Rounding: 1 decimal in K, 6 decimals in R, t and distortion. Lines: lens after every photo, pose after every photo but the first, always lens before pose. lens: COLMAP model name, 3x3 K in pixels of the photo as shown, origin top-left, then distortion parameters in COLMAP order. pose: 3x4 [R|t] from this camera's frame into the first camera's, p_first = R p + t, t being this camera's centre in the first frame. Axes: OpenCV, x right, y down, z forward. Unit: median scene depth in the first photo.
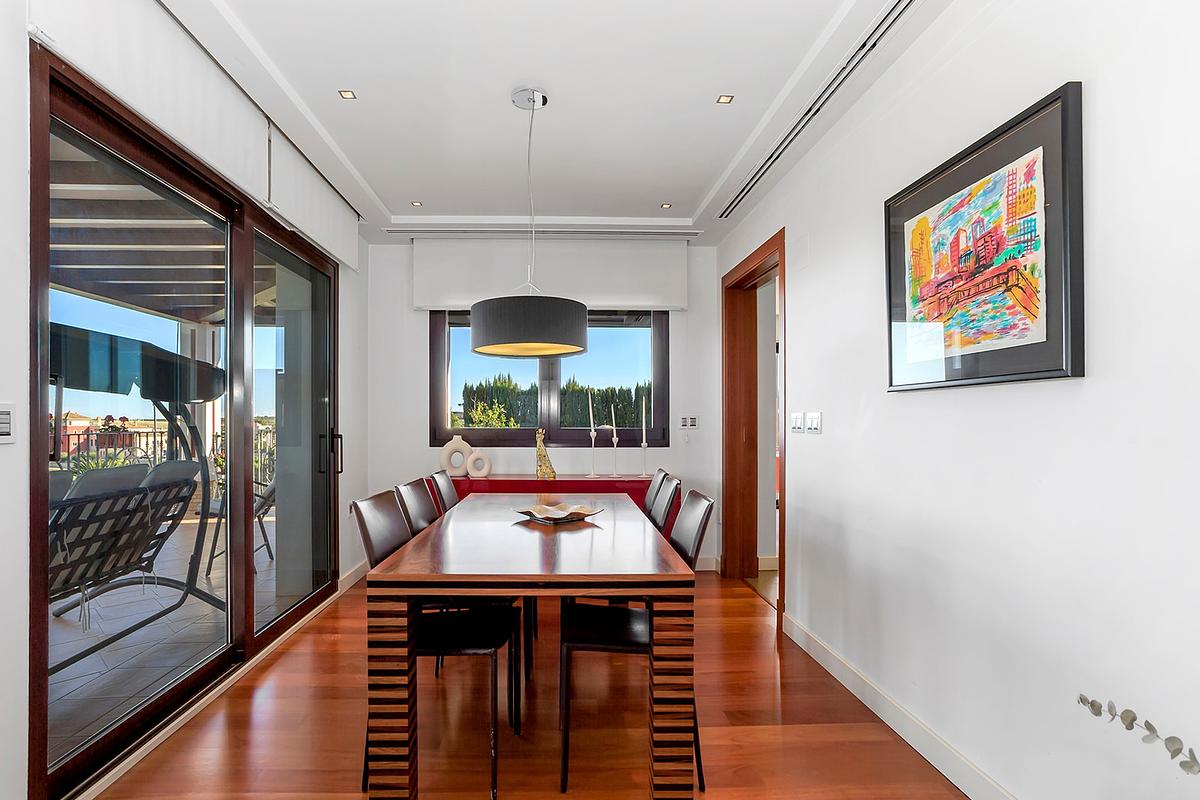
lens RADIAL K [[597.2, 0, 545.8], [0, 597.2, 422.9], [0, 0, 1]] dist [-0.004473, -0.000119]
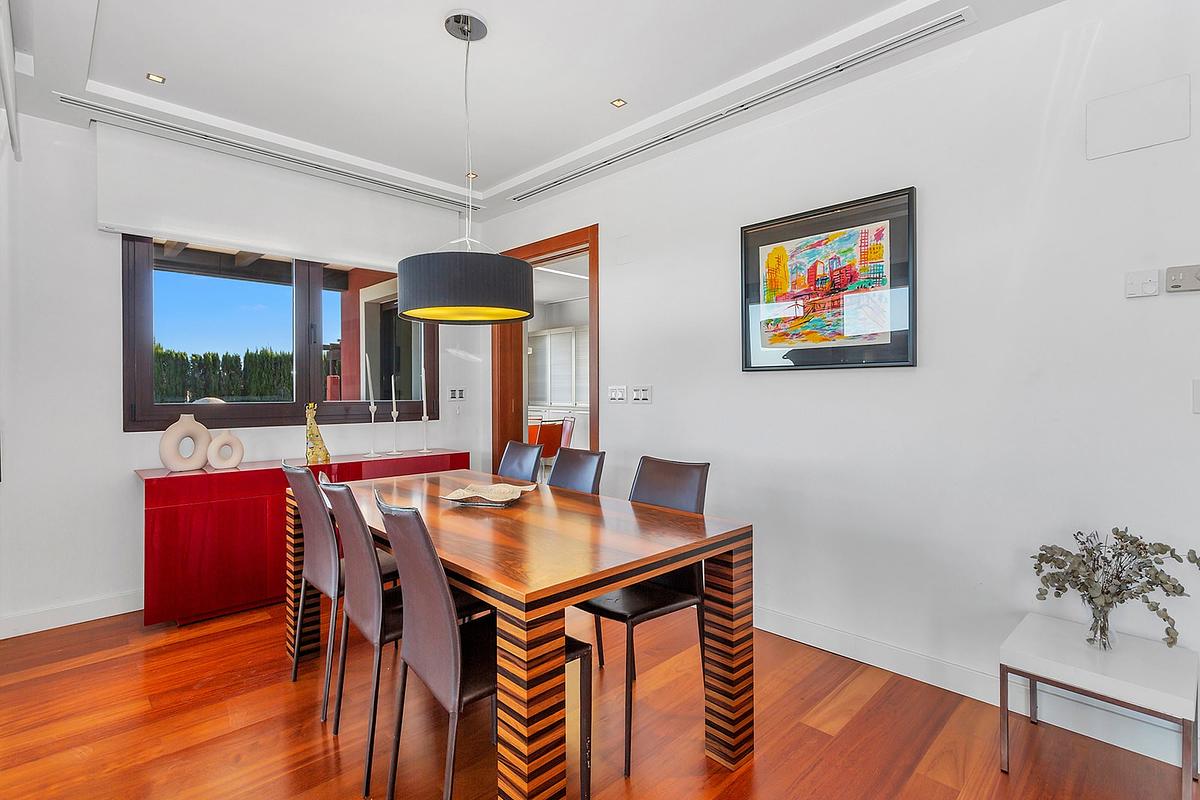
lens RADIAL K [[573.7, 0, 600.0], [0, 573.7, 400.0], [0, 0, 1]] dist [-0.002827, -0.000322]
pose [[0.717158, -0.011677, 0.696813, -0.572350], [0.004311, 0.999915, 0.012319, -0.004754], [-0.696897, -0.005830, 0.717148, 0.314936]]
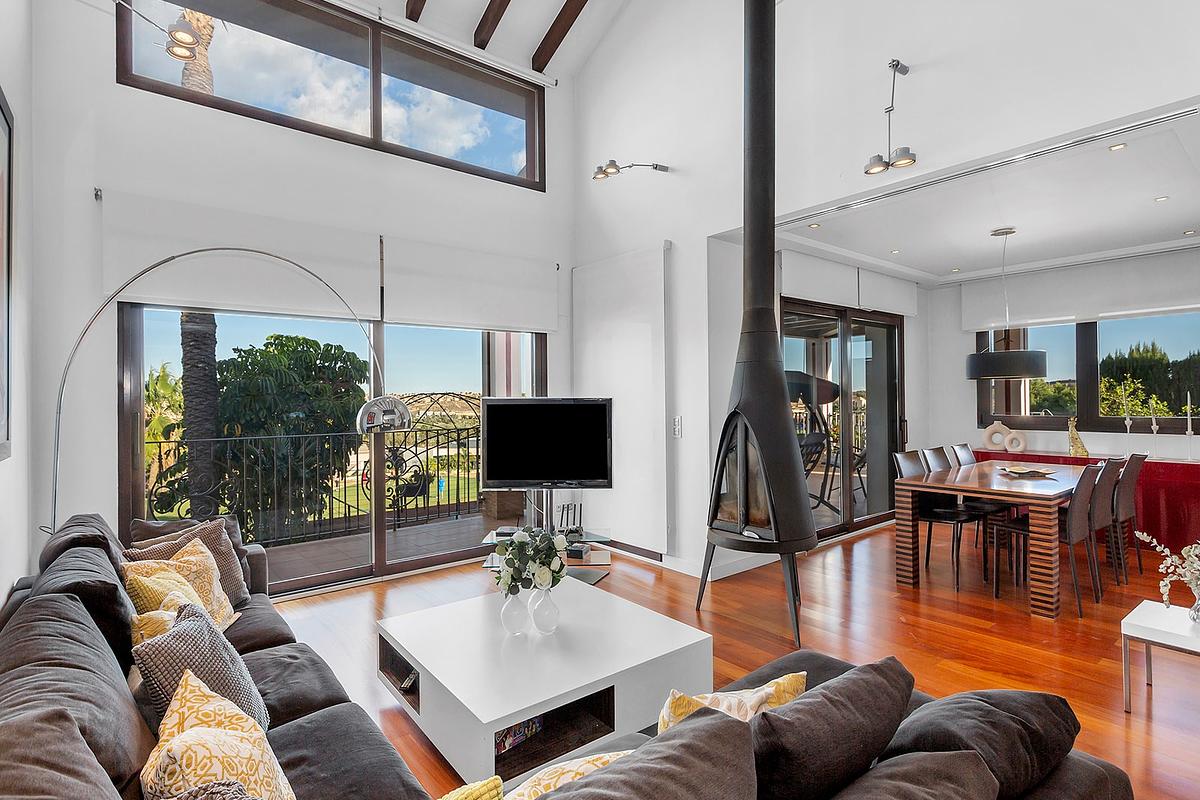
lens RADIAL K [[573.7, 0, 600.0], [0, 573.7, 400.0], [0, 0, 1]] dist [-0.002827, -0.000322]
pose [[0.638331, -0.009400, -0.769705, 0.603629], [0.012177, 0.999924, -0.002113, -0.077361], [0.769666, -0.008024, 0.638396, -1.177465]]
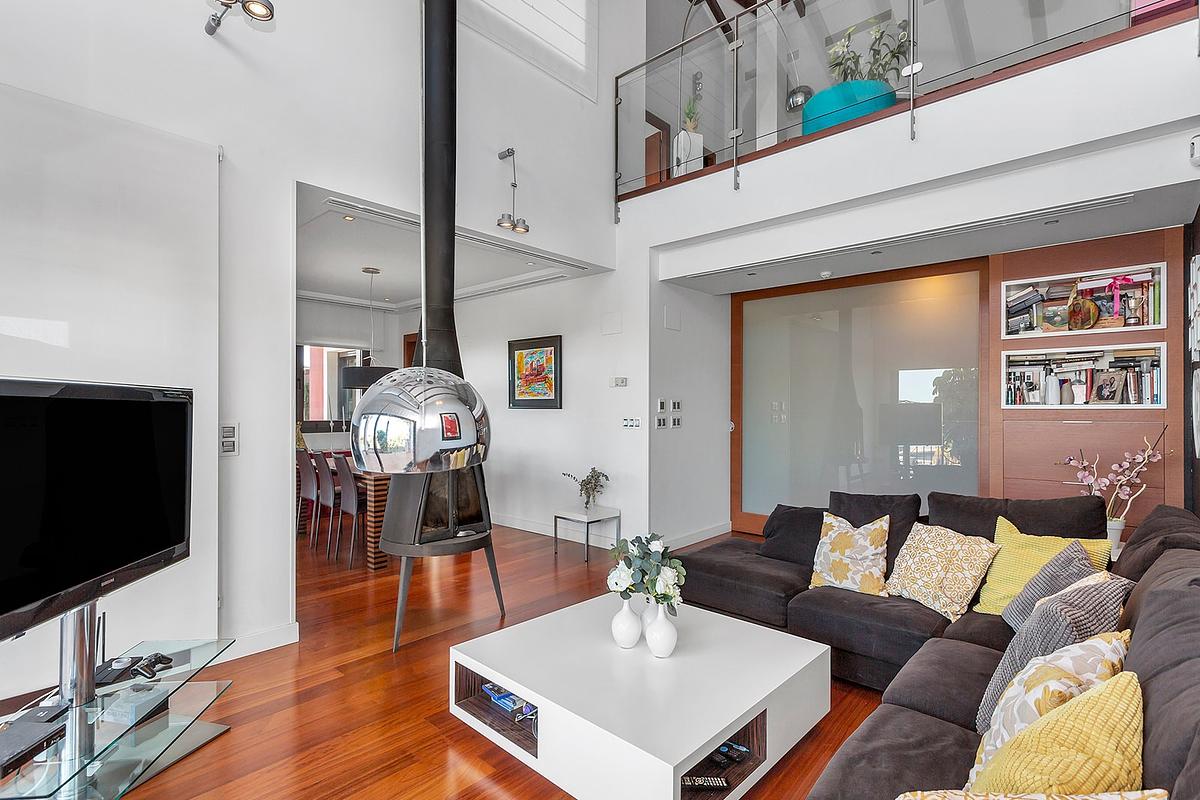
lens RADIAL K [[561.7, 0, 595.4], [0, 561.7, 410.1], [0, 0, 1]] dist [-0.000450, -0.000048]
pose [[0.673616, -0.001635, 0.739080, -1.185107], [-0.001446, 0.999993, 0.003530, -0.054276], [-0.739080, -0.003447, 0.673608, -1.168797]]
